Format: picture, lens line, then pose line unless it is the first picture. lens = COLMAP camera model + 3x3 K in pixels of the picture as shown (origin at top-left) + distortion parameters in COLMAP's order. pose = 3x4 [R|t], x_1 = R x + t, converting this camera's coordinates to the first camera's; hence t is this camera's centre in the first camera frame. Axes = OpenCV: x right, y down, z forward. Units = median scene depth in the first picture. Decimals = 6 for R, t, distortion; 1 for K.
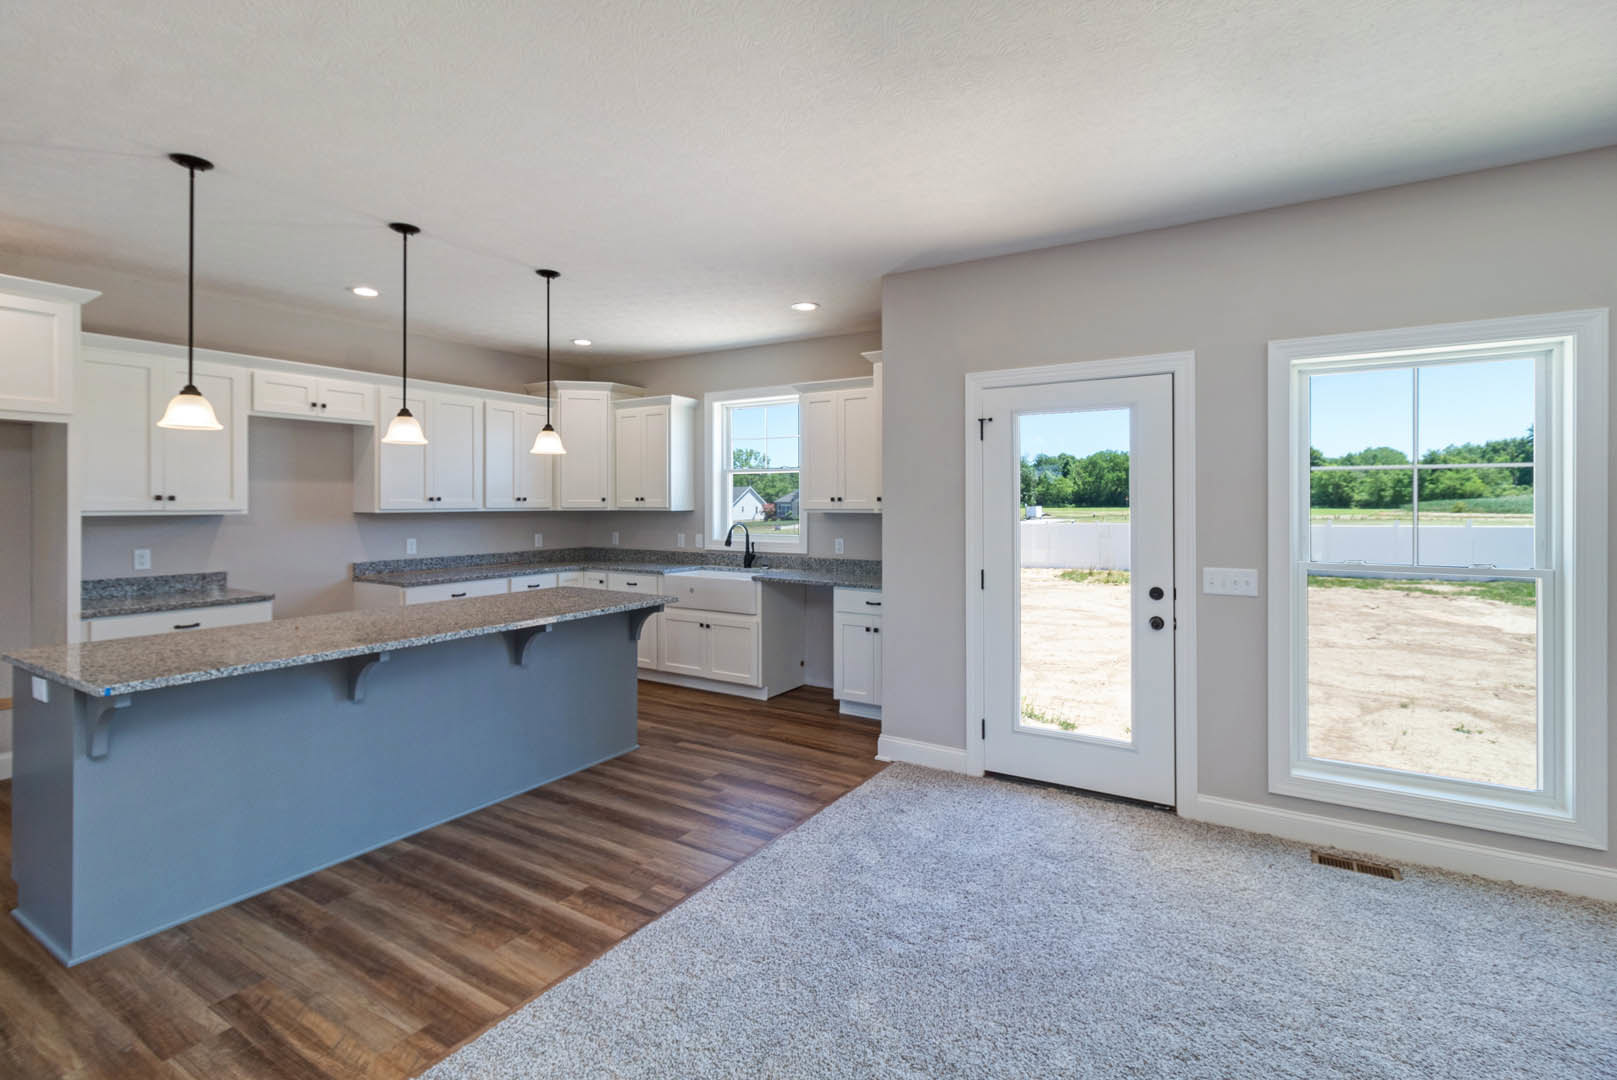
lens RADIAL K [[756.3, 0, 811.7], [0, 756.3, 501.3], [0, 0, 1]] dist [0.003736, 0.000193]
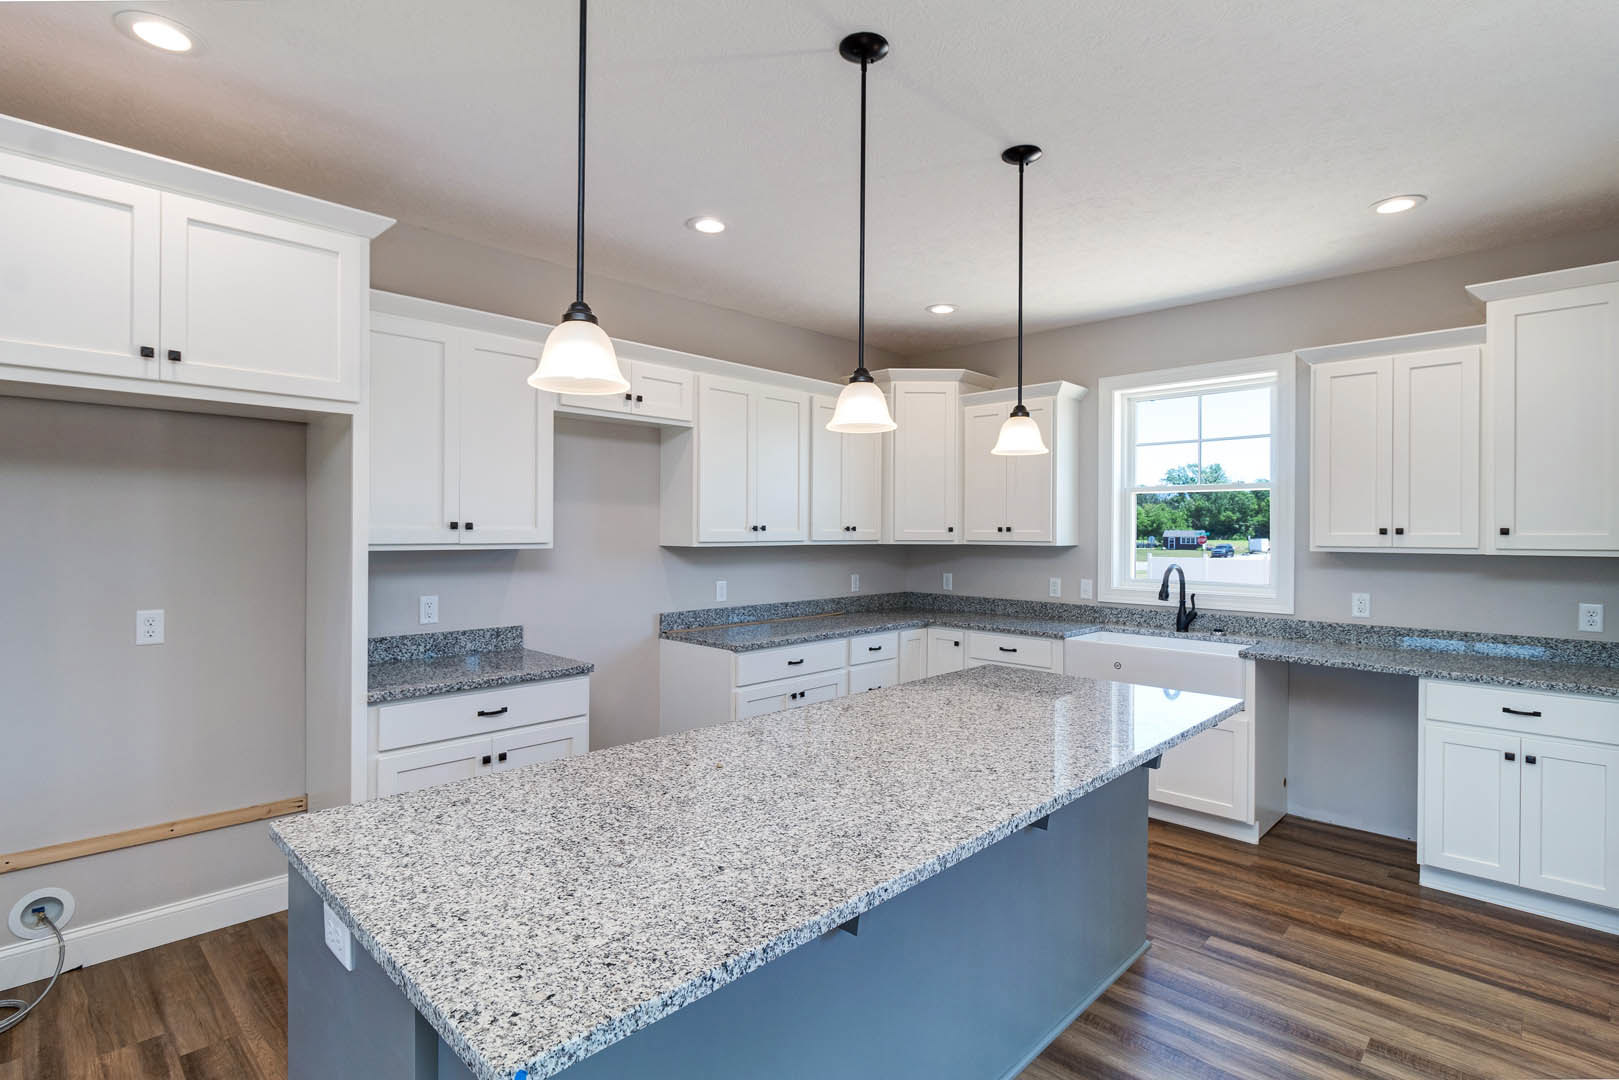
lens RADIAL K [[786.7, 0, 812.8], [0, 786.7, 529.9], [0, 0, 1]] dist [-0.000303, -0.000449]
pose [[0.976904, 0.004417, -0.213635, -0.340830], [-0.004756, 0.999988, -0.001071, -0.000840], [0.213628, 0.002062, 0.976913, 0.320507]]
